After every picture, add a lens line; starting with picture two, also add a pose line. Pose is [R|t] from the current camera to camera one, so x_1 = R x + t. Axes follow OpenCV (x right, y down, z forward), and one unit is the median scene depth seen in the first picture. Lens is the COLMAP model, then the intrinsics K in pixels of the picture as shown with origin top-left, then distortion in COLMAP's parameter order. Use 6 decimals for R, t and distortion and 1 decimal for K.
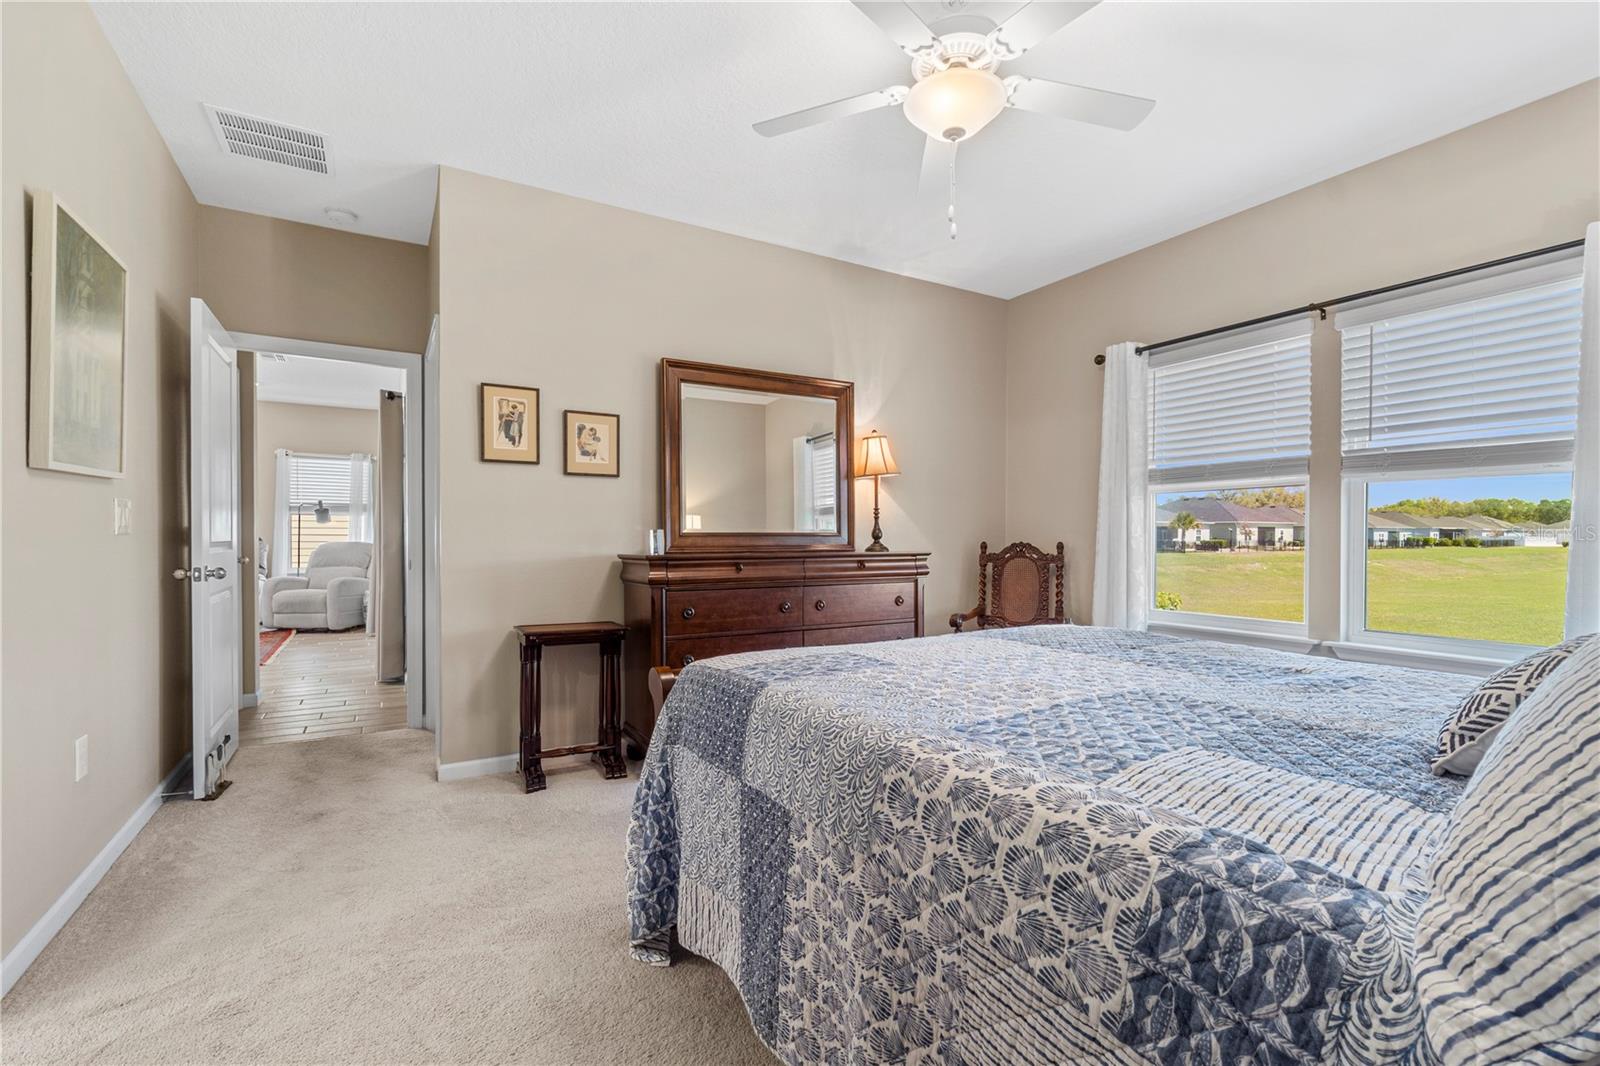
lens RADIAL K [[695.3, 0, 789.6], [0, 695.3, 533.8], [0, 0, 1]] dist [-0.001348, 0.000239]
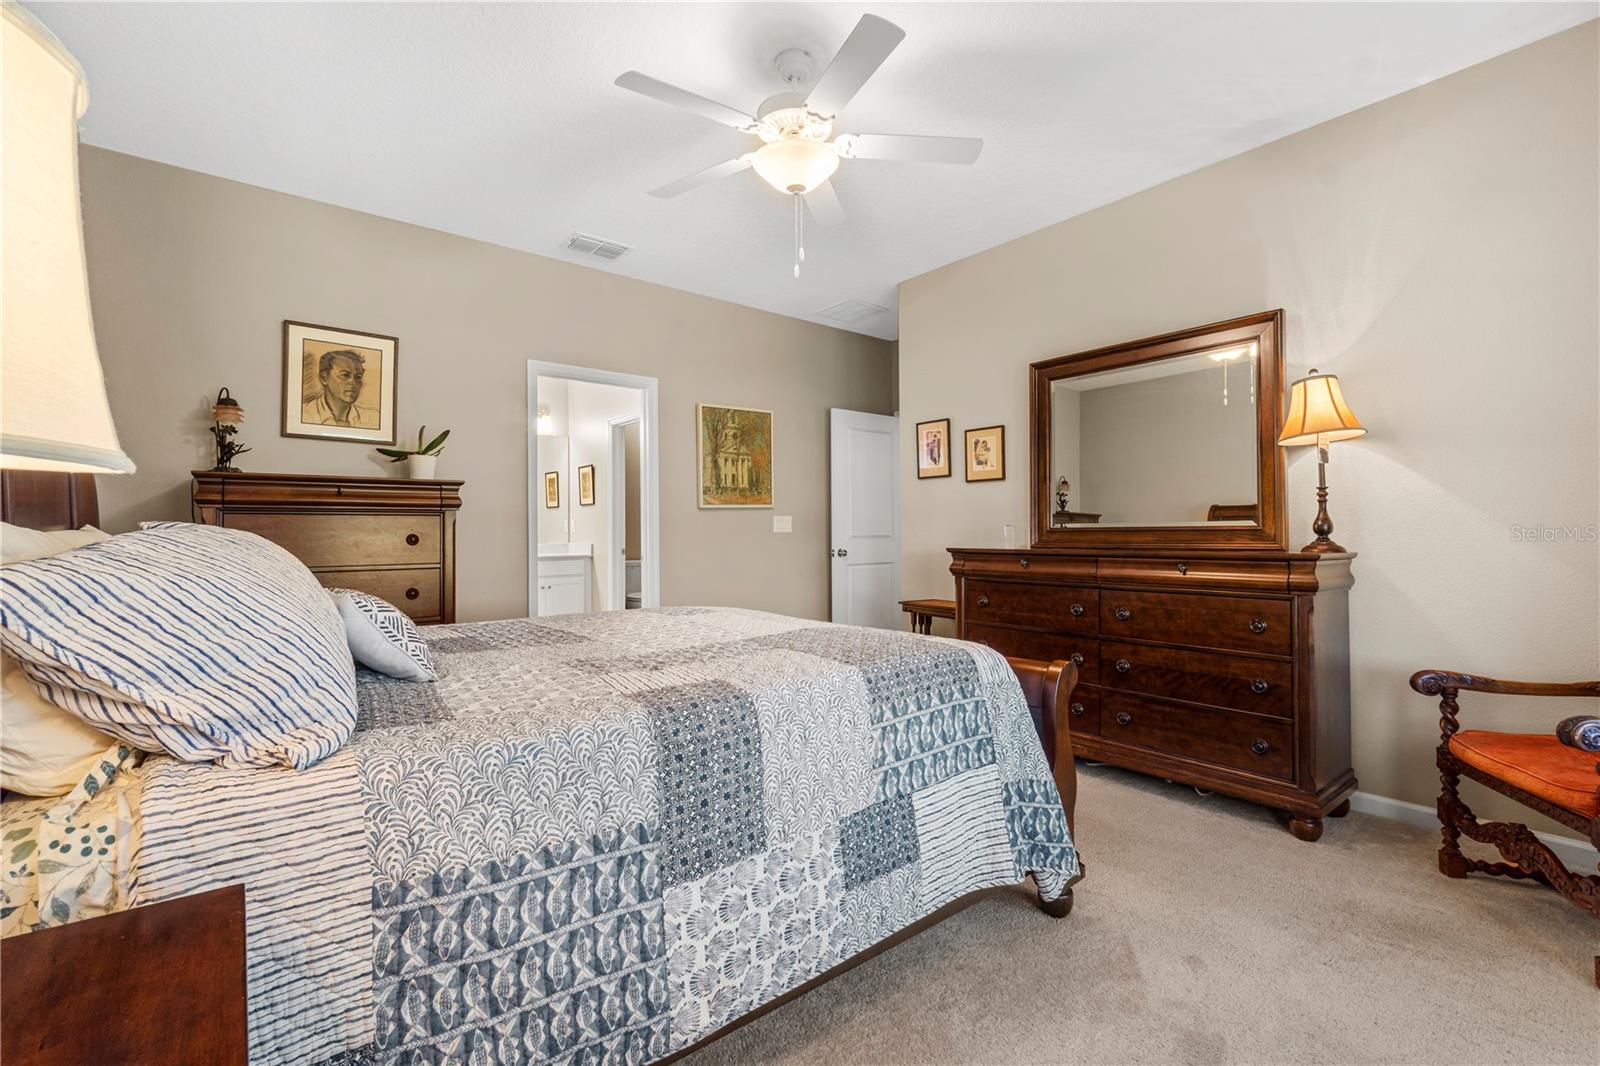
lens RADIAL K [[695.3, 0, 789.6], [0, 695.3, 533.8], [0, 0, 1]] dist [-0.001348, 0.000239]
pose [[0.144209, -0.001638, -0.989546, 0.808933], [0.008771, 0.999961, -0.000377, 0.003737], [0.989508, -0.008624, 0.144218, 0.481310]]
